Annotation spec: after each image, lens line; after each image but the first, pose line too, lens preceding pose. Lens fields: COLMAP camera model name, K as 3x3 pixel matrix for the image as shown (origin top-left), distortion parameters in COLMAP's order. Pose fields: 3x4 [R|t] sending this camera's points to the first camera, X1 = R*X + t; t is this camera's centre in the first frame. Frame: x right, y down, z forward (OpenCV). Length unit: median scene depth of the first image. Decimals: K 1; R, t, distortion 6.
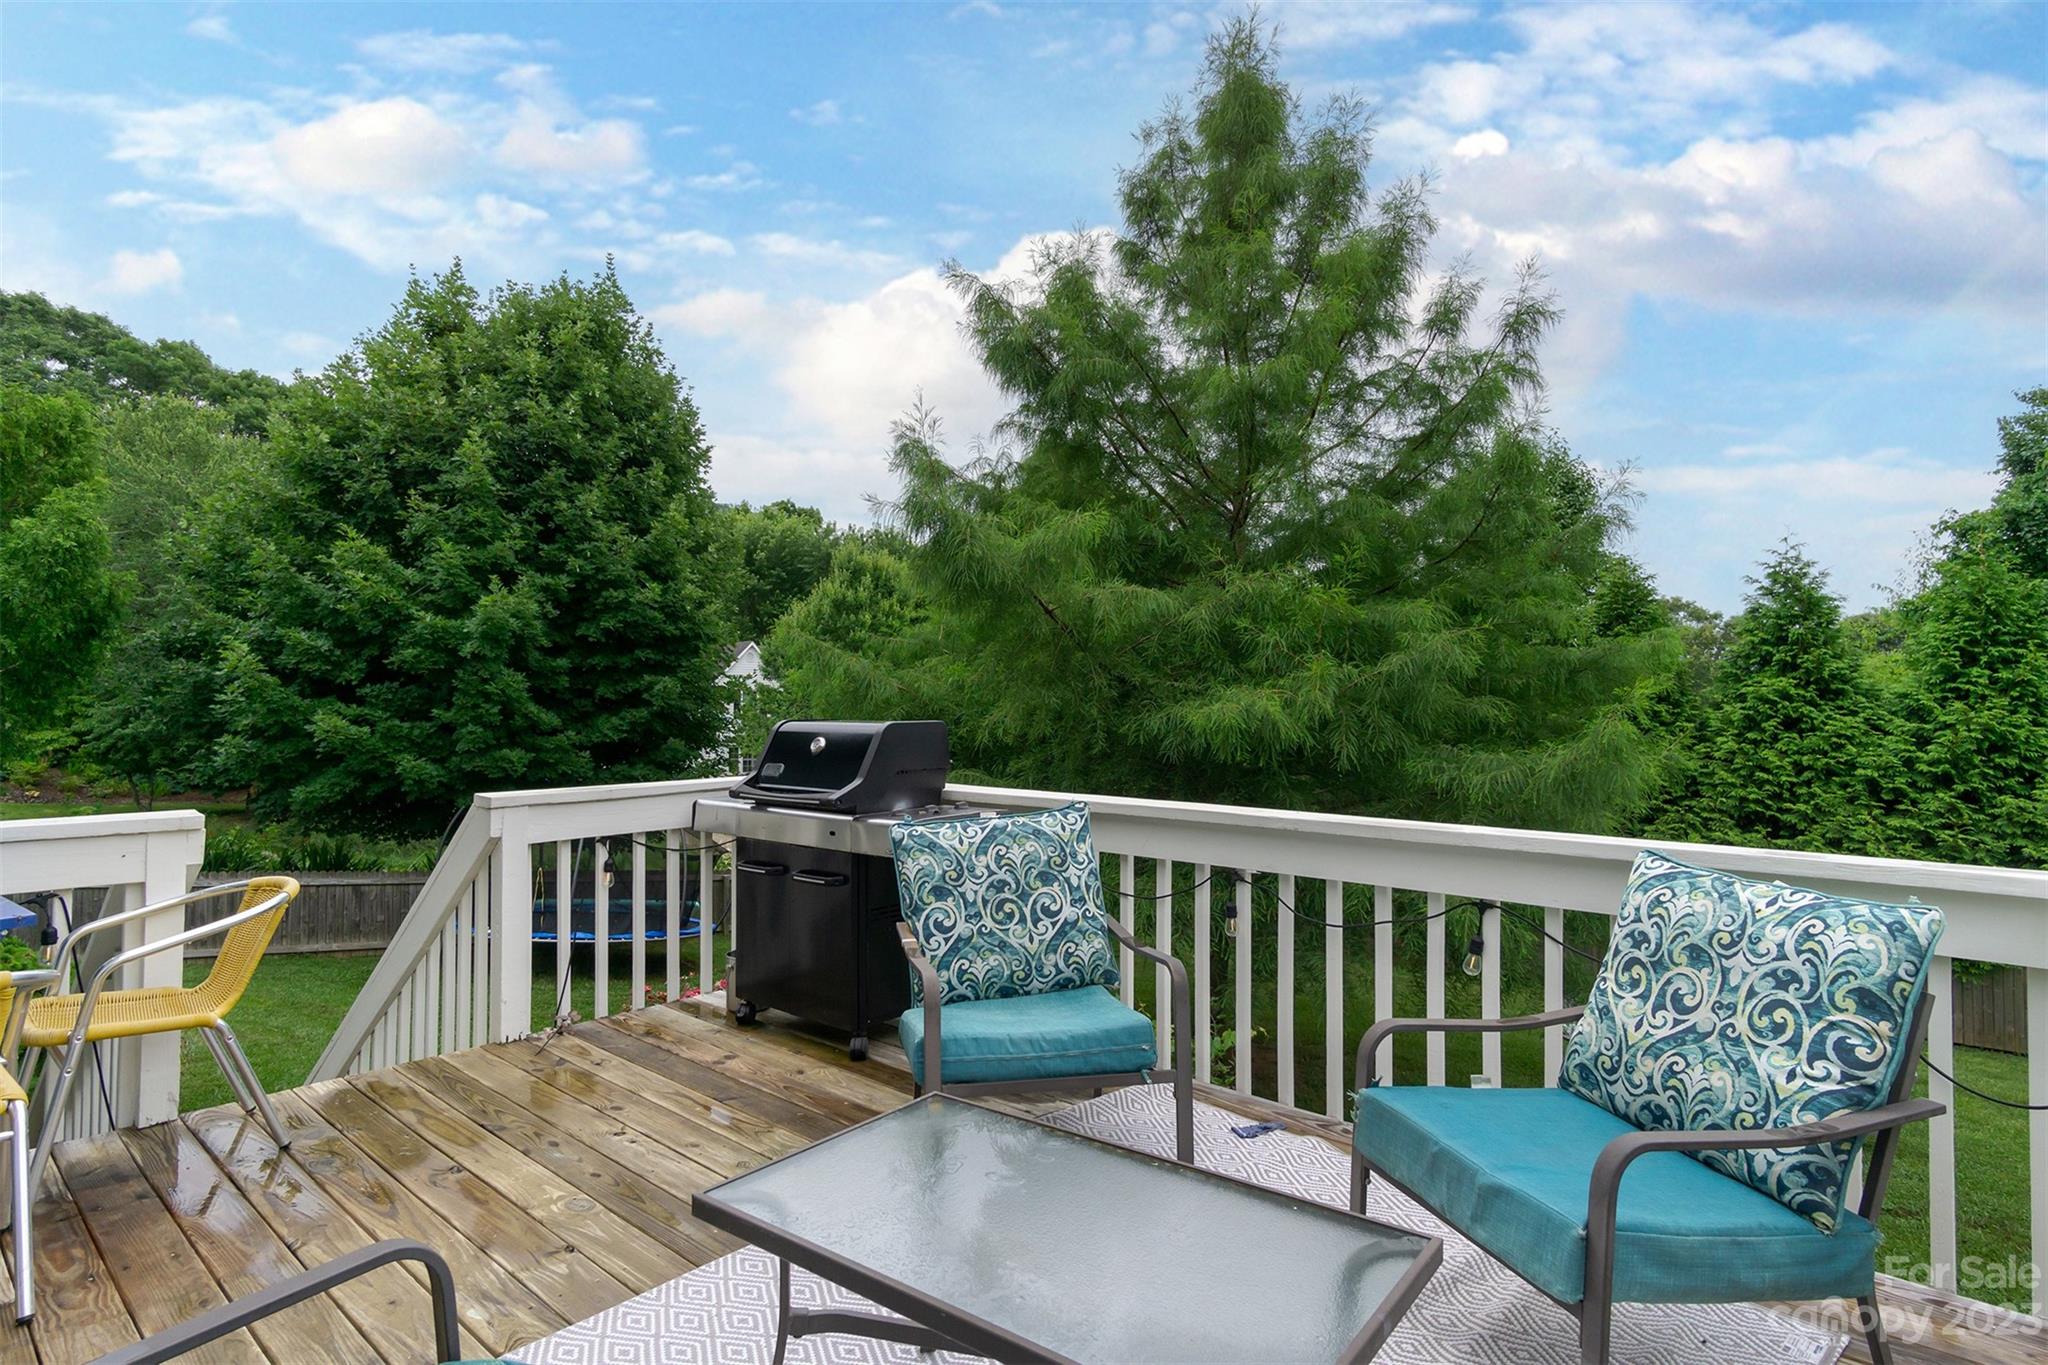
lens RADIAL K [[1086.7, 0, 1022.5], [0, 1086.7, 694.9], [0, 0, 1]] dist [0.003550, 0.001568]
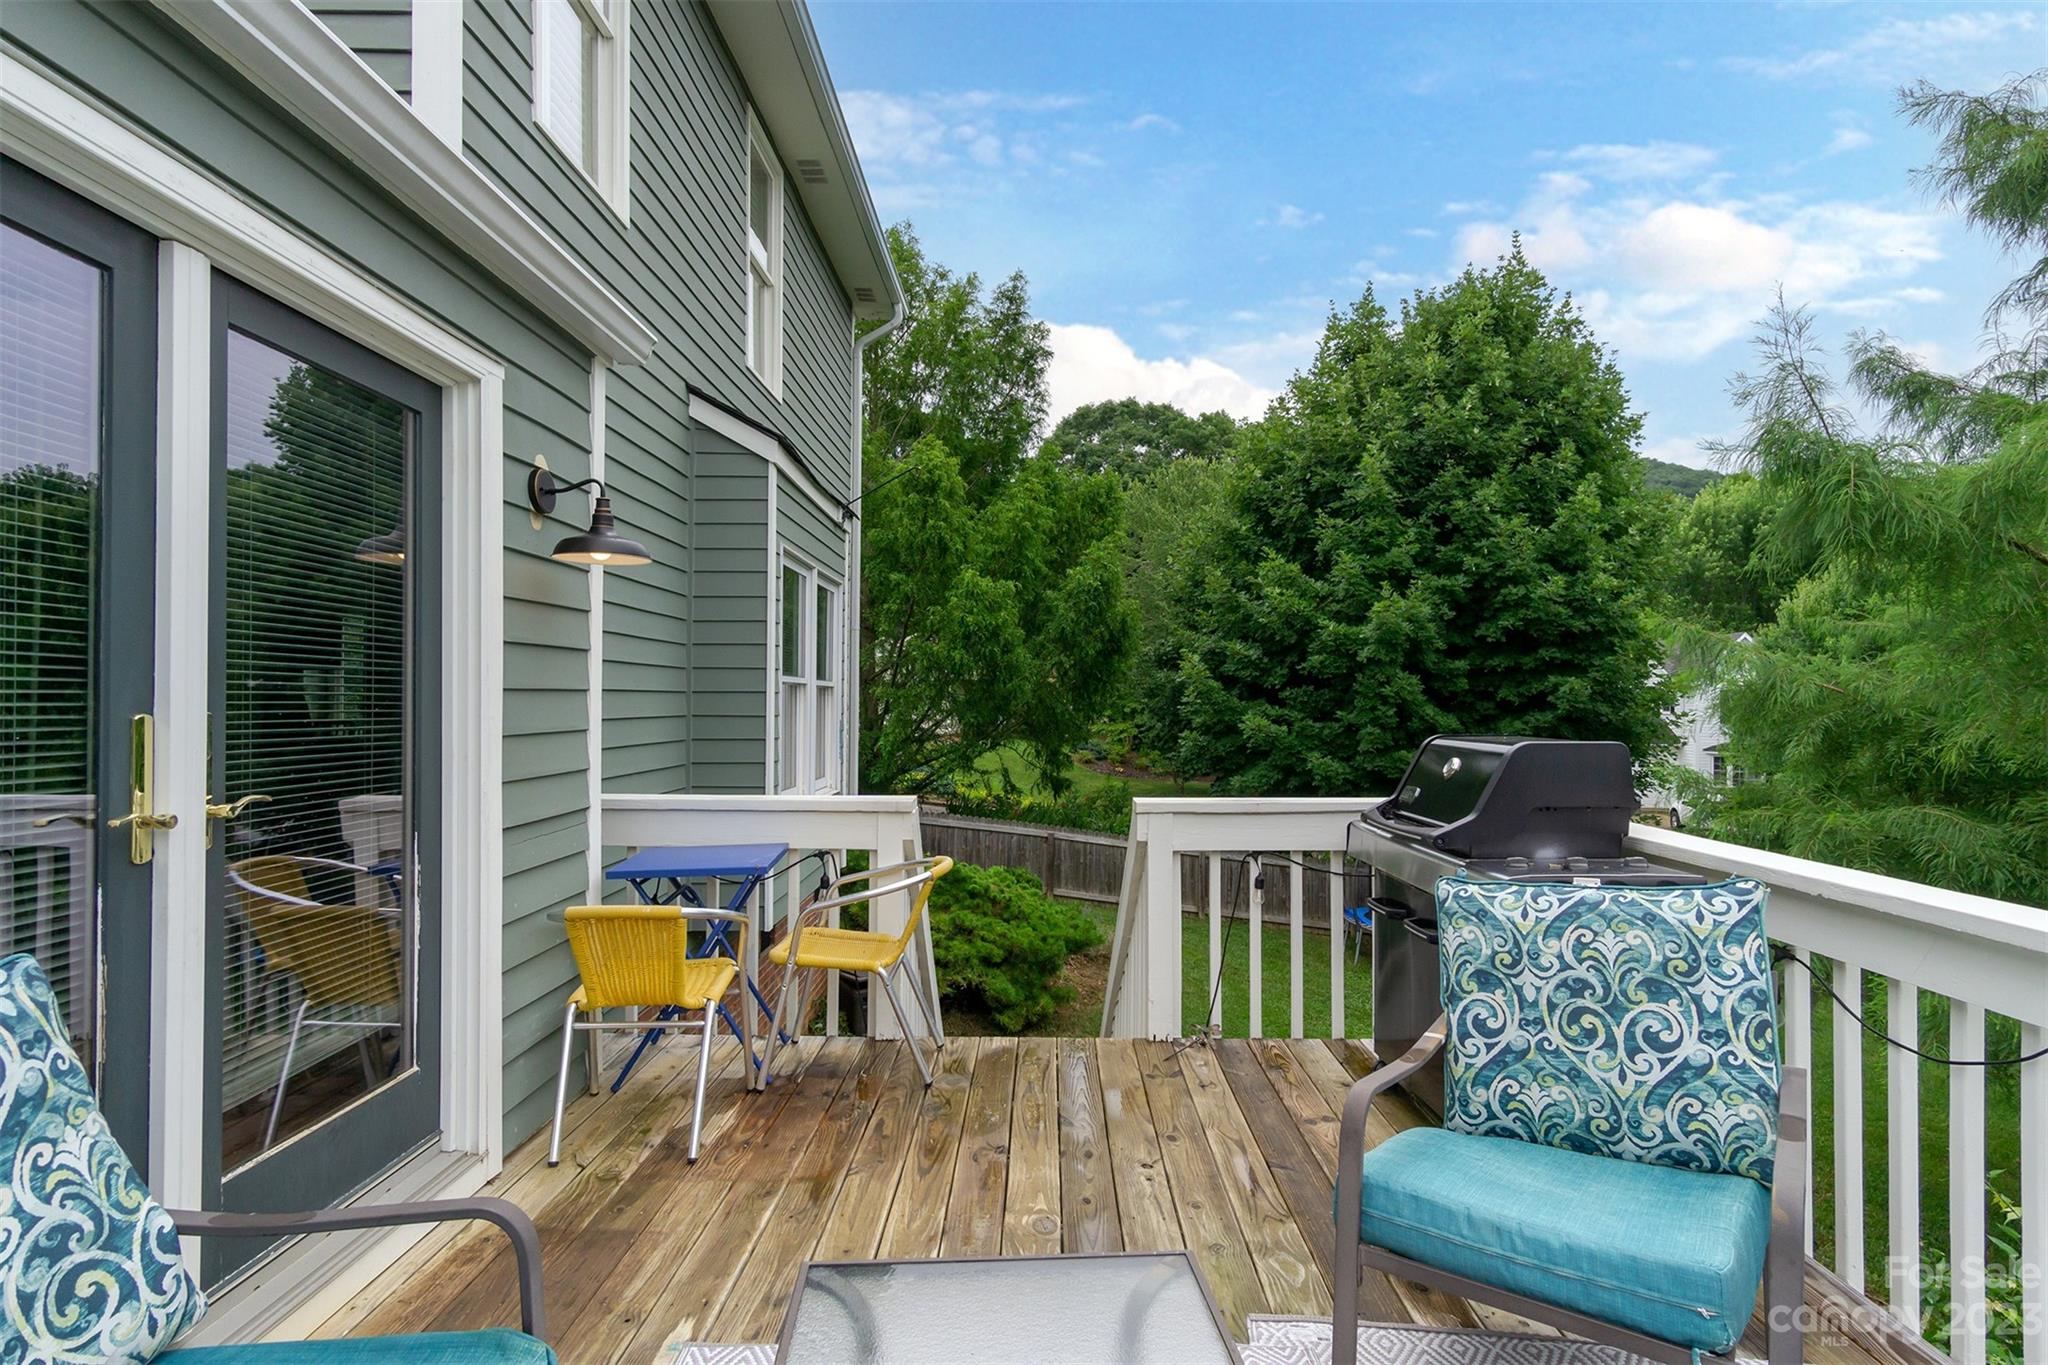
lens RADIAL K [[1086.7, 0, 1022.5], [0, 1086.7, 694.9], [0, 0, 1]] dist [0.003550, 0.001568]
pose [[0.657984, -0.001822, -0.753029, 0.058268], [0.001730, 0.999998, -0.000908, -0.002183], [0.753030, -0.000705, 0.657986, 0.060674]]
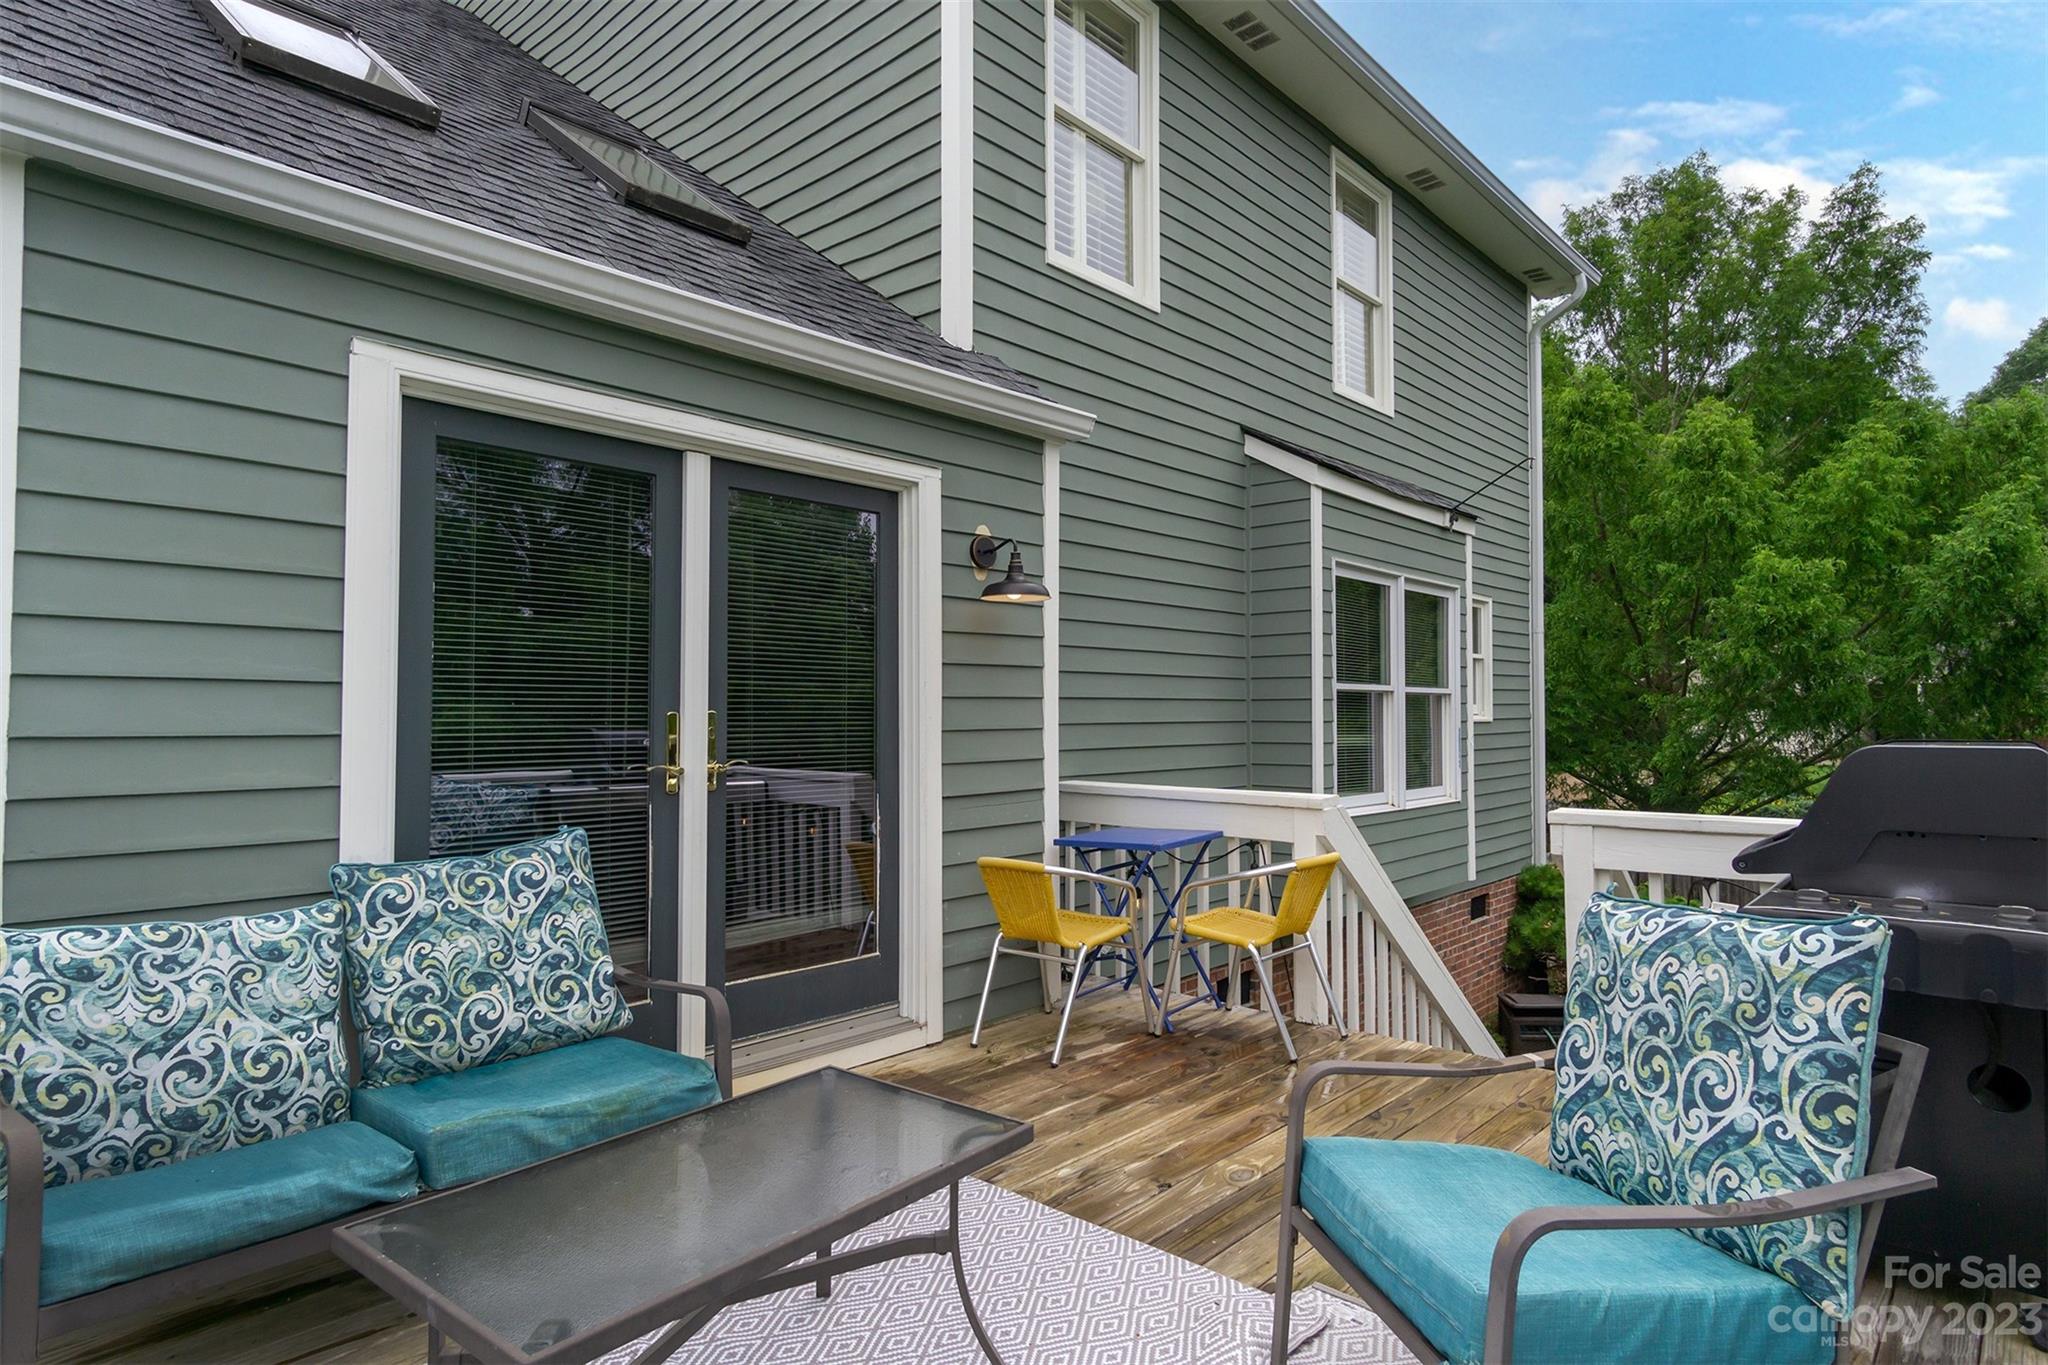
lens RADIAL K [[1103.8, 0, 1024.0], [0, 1103.8, 682.5], [0, 0, 1]] dist [0.002063, 0.001169]
pose [[-0.017757, -0.028369, -0.999440, 0.128708], [0.009460, 0.999548, -0.028540, 0.000863], [0.999798, -0.009962, -0.017480, 0.145122]]
